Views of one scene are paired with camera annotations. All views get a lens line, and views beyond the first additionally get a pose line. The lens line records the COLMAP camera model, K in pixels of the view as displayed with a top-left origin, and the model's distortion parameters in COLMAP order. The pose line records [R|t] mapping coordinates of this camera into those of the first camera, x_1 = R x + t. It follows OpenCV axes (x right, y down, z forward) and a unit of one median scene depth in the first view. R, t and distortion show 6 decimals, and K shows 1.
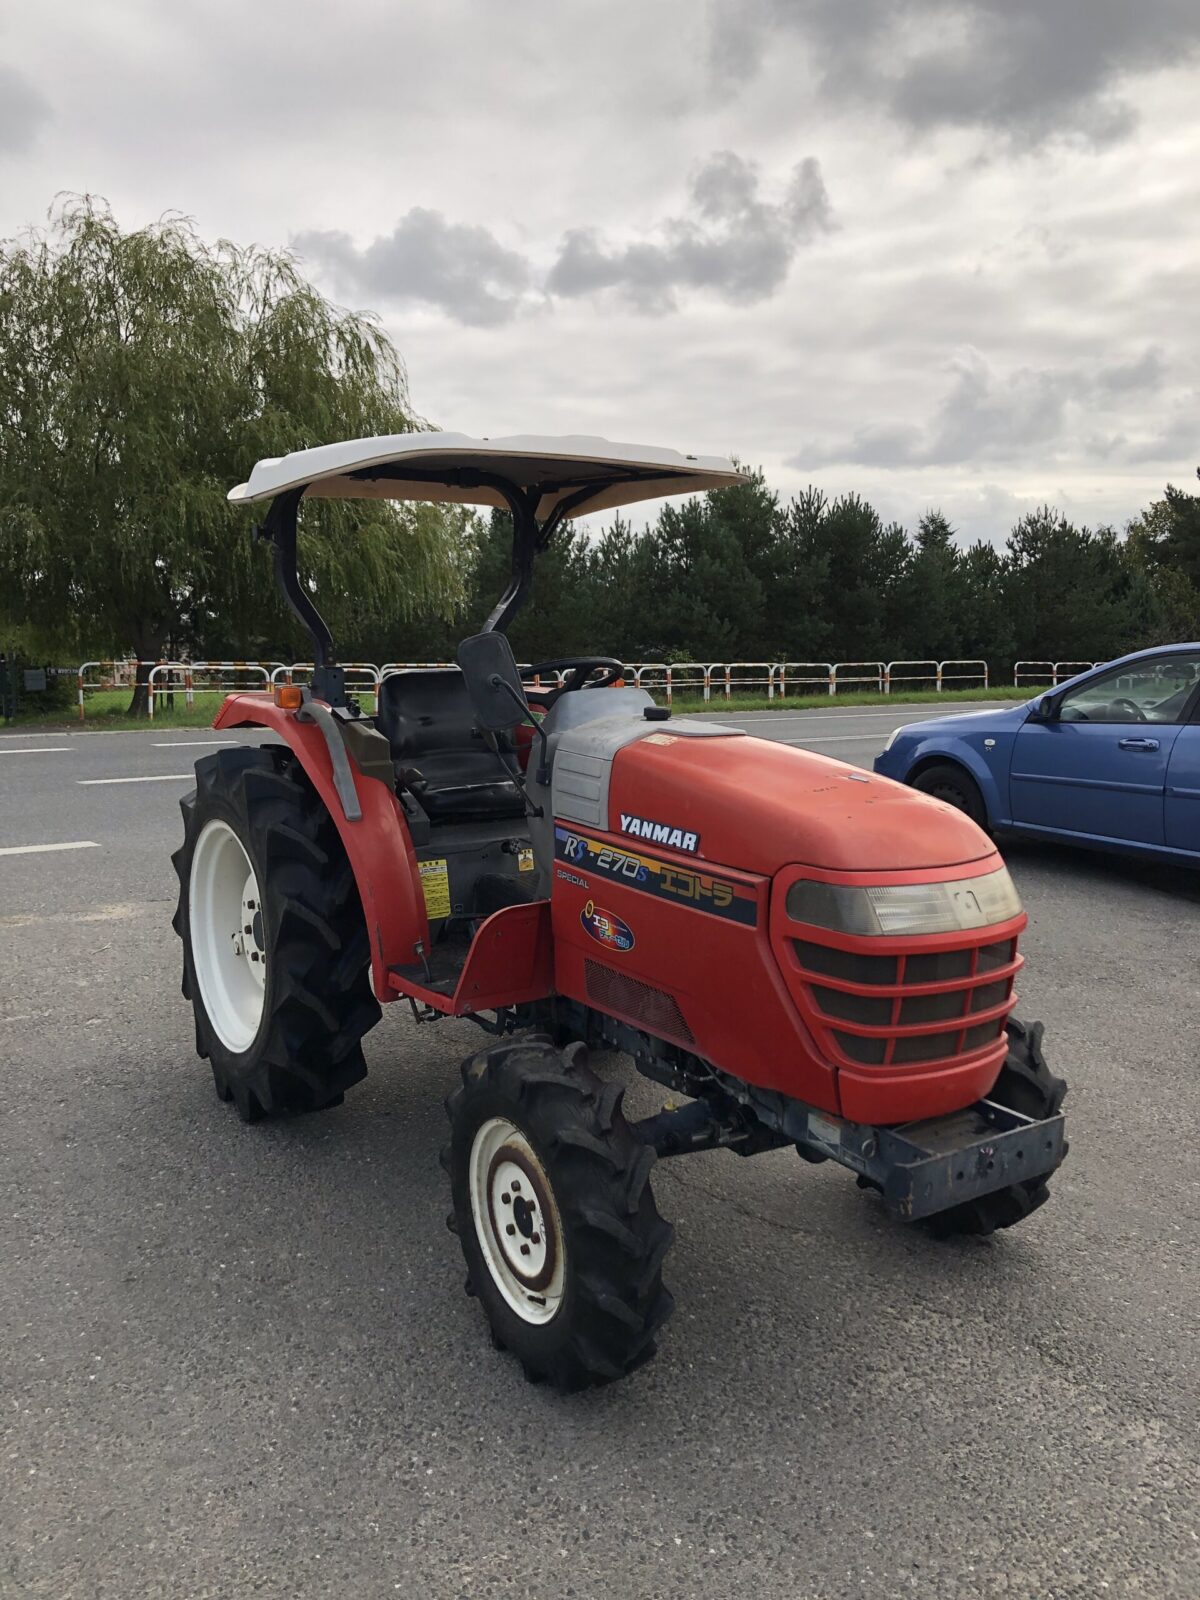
lens RADIAL K [[1307.6, 0, 600.0], [0, 1307.6, 800.0], [0, 0, 1]] dist [0.010912, 0.007368]
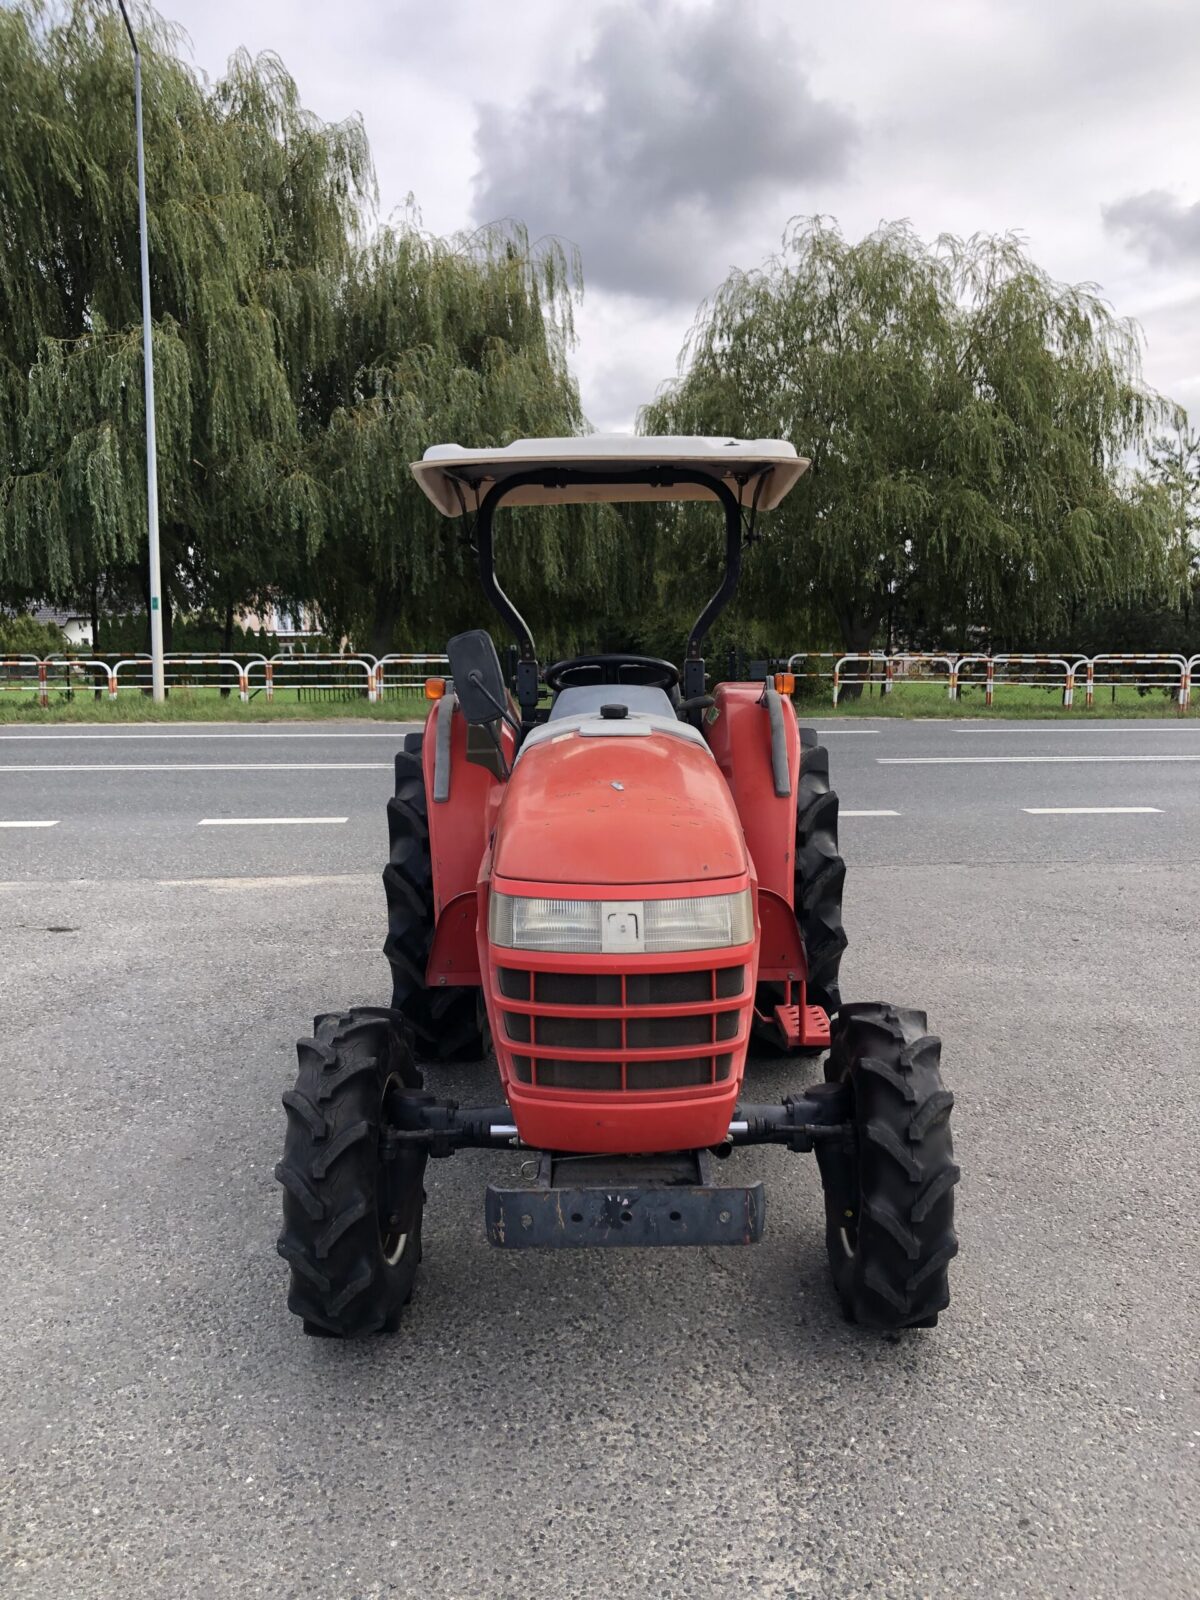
lens RADIAL K [[1303.4, 0, 600.0], [0, 1303.4, 800.0], [0, 0, 1]] dist [0.002723, 0.002359]
pose [[0.830256, 0.064505, -0.553638, 0.568371], [-0.060098, 0.997850, 0.026136, -0.023560], [0.554133, 0.011573, 0.832348, 0.175449]]
